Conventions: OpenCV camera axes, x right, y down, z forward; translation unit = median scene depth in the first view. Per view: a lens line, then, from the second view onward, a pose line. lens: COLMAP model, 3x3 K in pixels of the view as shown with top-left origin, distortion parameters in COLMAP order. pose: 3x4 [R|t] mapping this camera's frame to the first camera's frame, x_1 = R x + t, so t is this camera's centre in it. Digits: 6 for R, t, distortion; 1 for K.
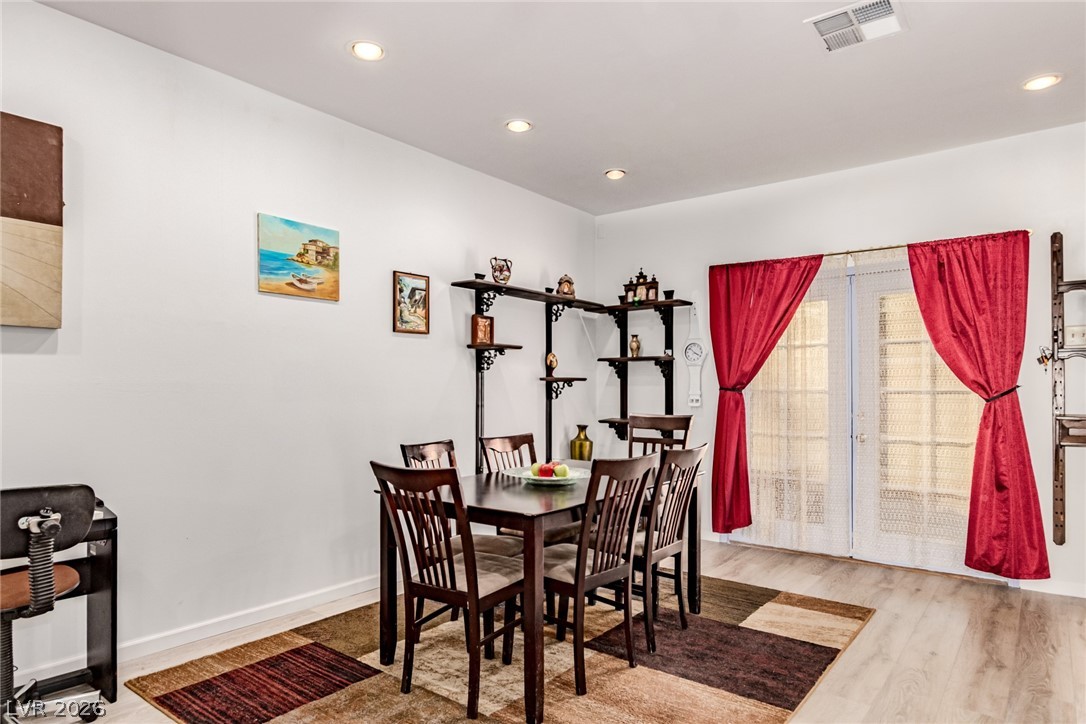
lens RADIAL K [[654.9, 0, 542.7], [0, 654.9, 385.6], [0, 0, 1]] dist [0.001012, -0.000656]
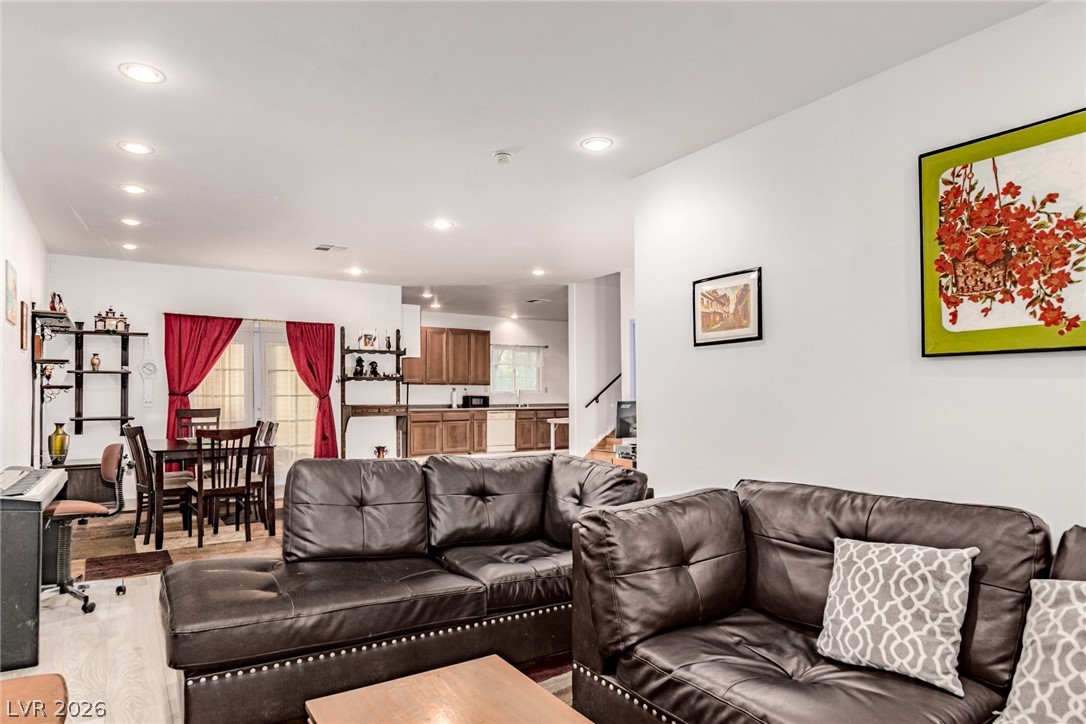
lens RADIAL K [[645.9, 0, 543.5], [0, 645.9, 386.5], [0, 0, 1]] dist [-0.002577, -0.000545]
pose [[0.319582, 0.012340, 0.947478, -1.003730], [0.001891, 0.999905, -0.013661, 0.010586], [-0.947557, 0.006157, 0.319528, -0.346478]]
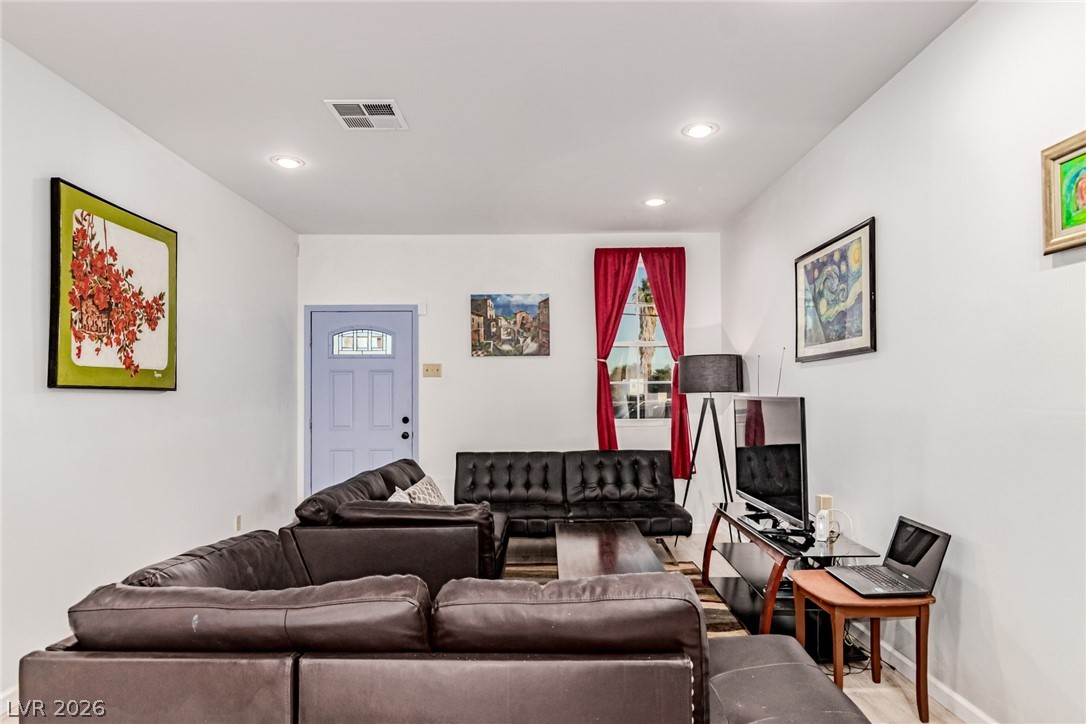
lens RADIAL K [[645.9, 0, 543.5], [0, 645.9, 386.5], [0, 0, 1]] dist [-0.002577, -0.000545]
pose [[-0.787018, -0.004562, -0.616913, -0.197932], [0.006266, 0.999862, -0.015388, -0.017768], [0.616898, -0.015976, -0.786881, 0.325843]]
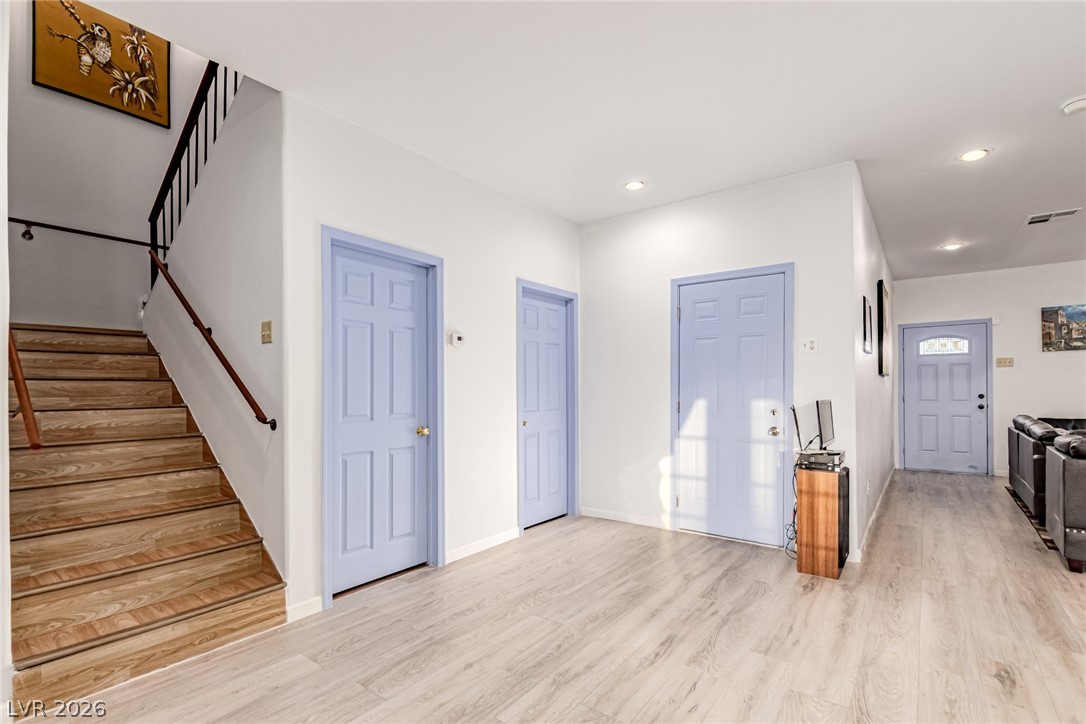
lens RADIAL K [[509.6, 0, 544.1], [0, 509.6, 385.8], [0, 0, 1]] dist [-0.000062, -0.000166]
pose [[-0.999639, 0.004330, -0.026534, 0.567692], [0.004625, 0.999928, -0.011045, 0.007316], [0.026485, -0.011163, -0.999587, 0.620120]]
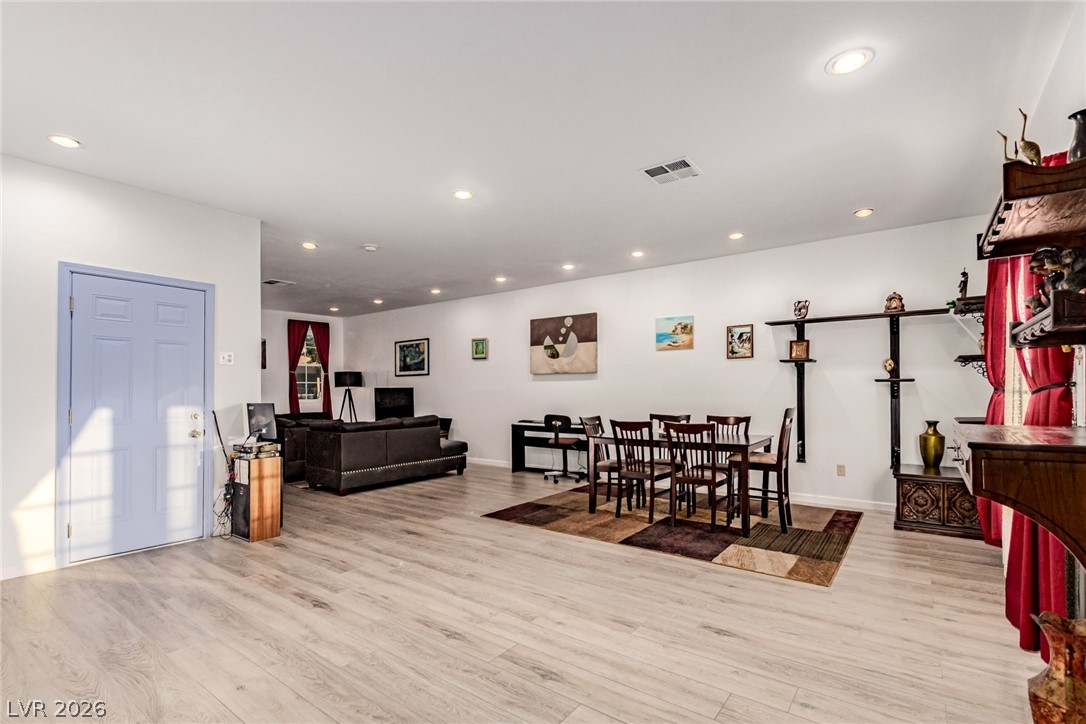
lens RADIAL K [[495.9, 0, 543.6], [0, 495.9, 388.0], [0, 0, 1]] dist [0.016244, -0.000122]
pose [[0.028414, -0.006382, -0.999576, 1.078717], [0.009558, 0.999936, -0.006112, 0.003815], [0.999551, -0.009380, 0.028474, 0.395986]]
